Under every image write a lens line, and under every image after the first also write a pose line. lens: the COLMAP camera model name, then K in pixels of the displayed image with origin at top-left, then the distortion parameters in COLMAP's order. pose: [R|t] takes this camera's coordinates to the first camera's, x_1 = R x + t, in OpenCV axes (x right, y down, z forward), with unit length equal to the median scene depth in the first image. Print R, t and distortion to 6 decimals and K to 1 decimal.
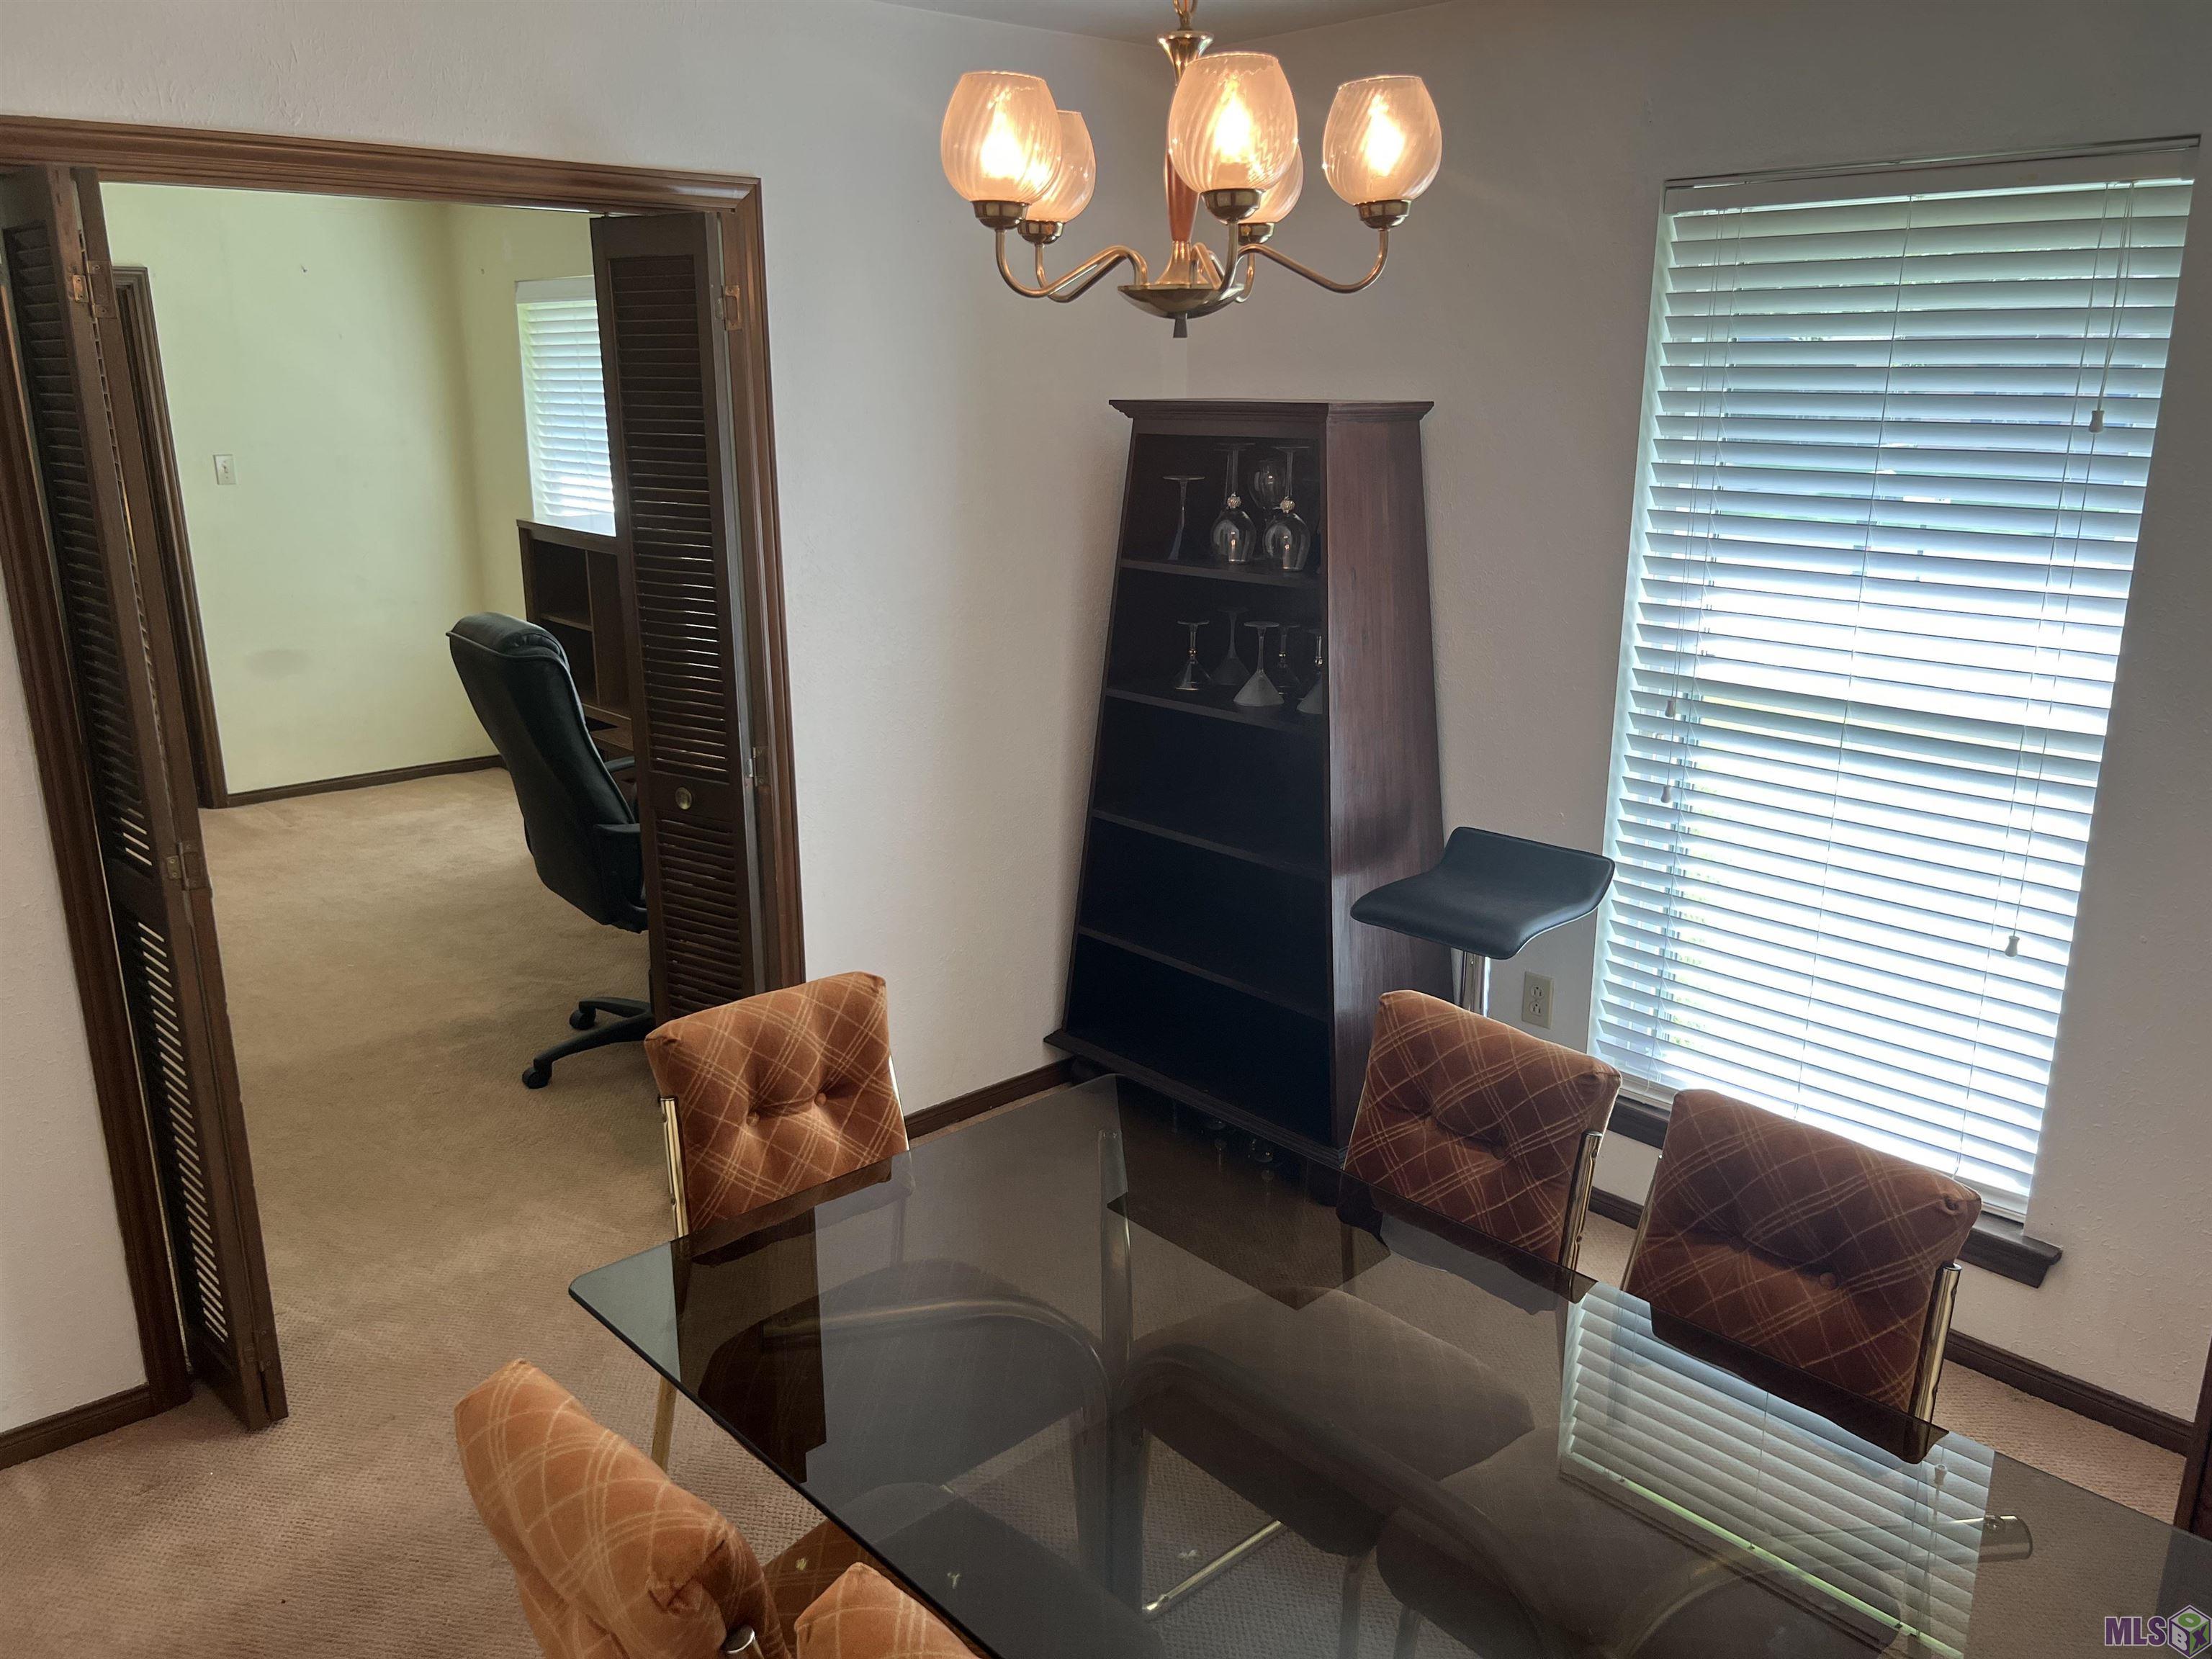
lens RADIAL K [[1638.3, 0, 1106.0], [0, 1638.3, 829.5], [0, 0, 1]] dist [-0.061620, 0.001280]
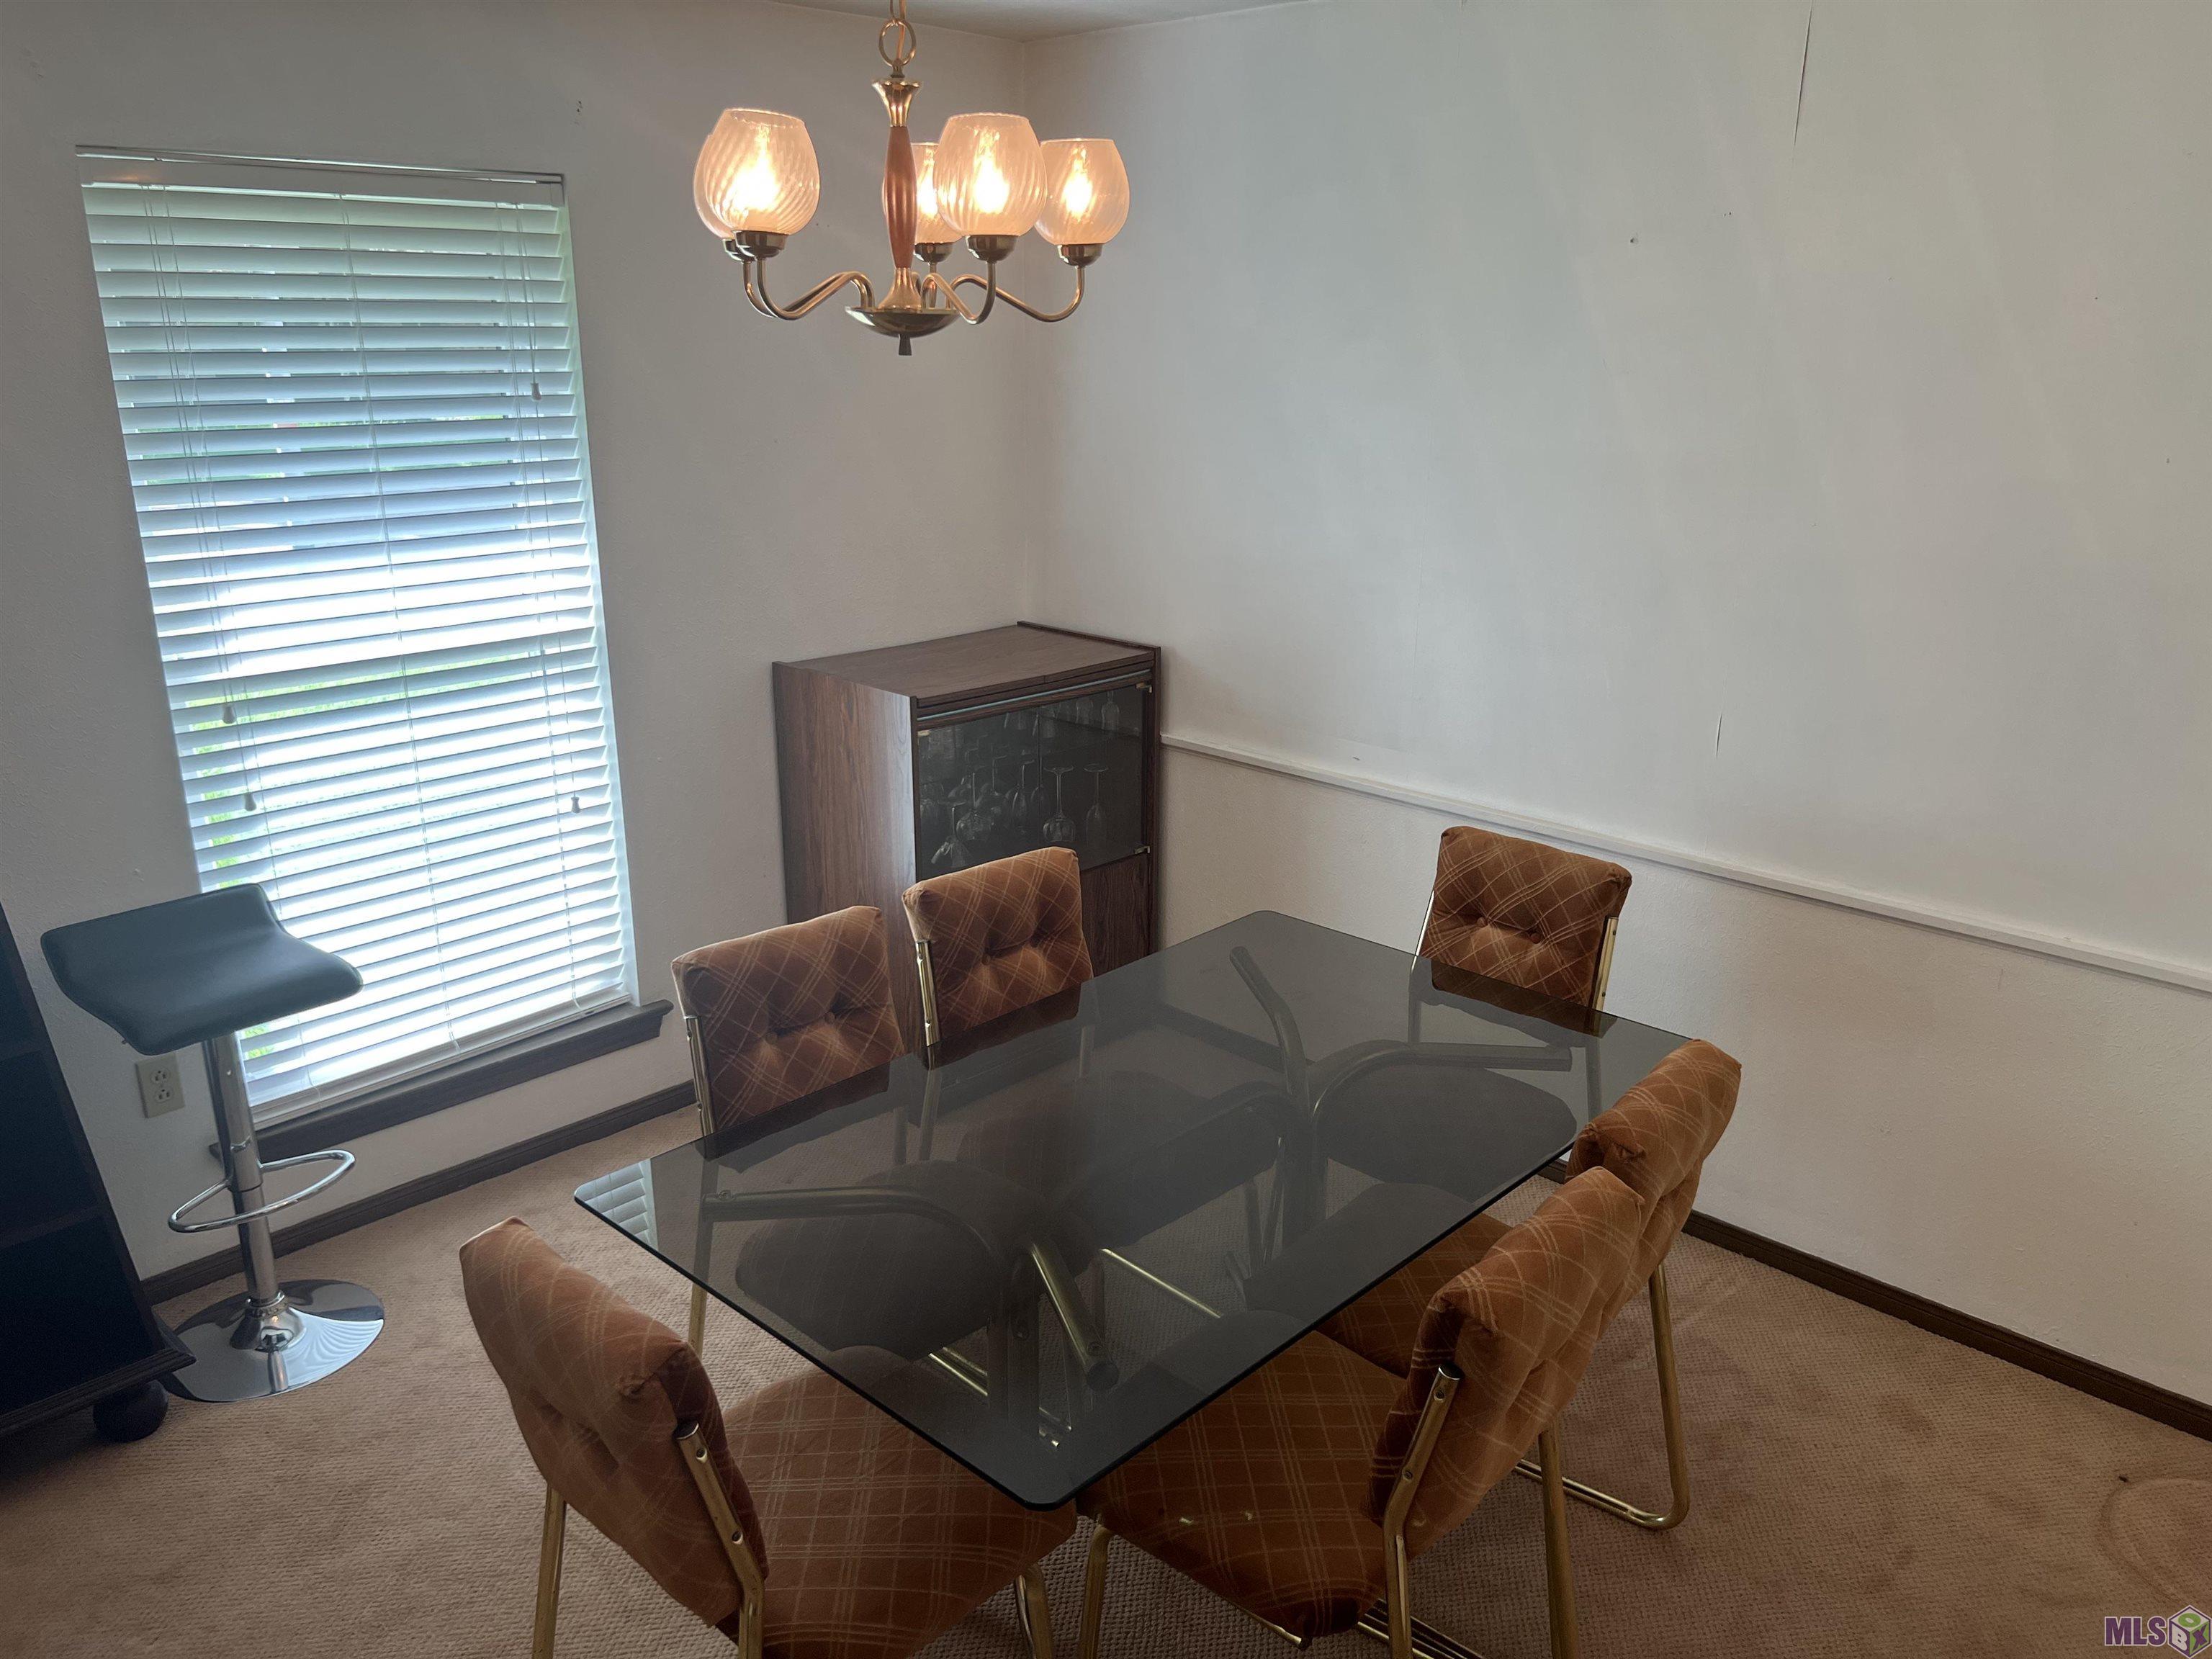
lens RADIAL K [[1644.0, 0, 1106.0], [0, 1644.0, 829.5], [0, 0, 1]] dist [-0.003935, -0.001505]
pose [[-0.083182, -0.285821, 0.954666, -0.793729], [0.260862, 0.918336, 0.297674, -0.206538], [-0.961786, 0.273797, -0.001829, 0.654371]]
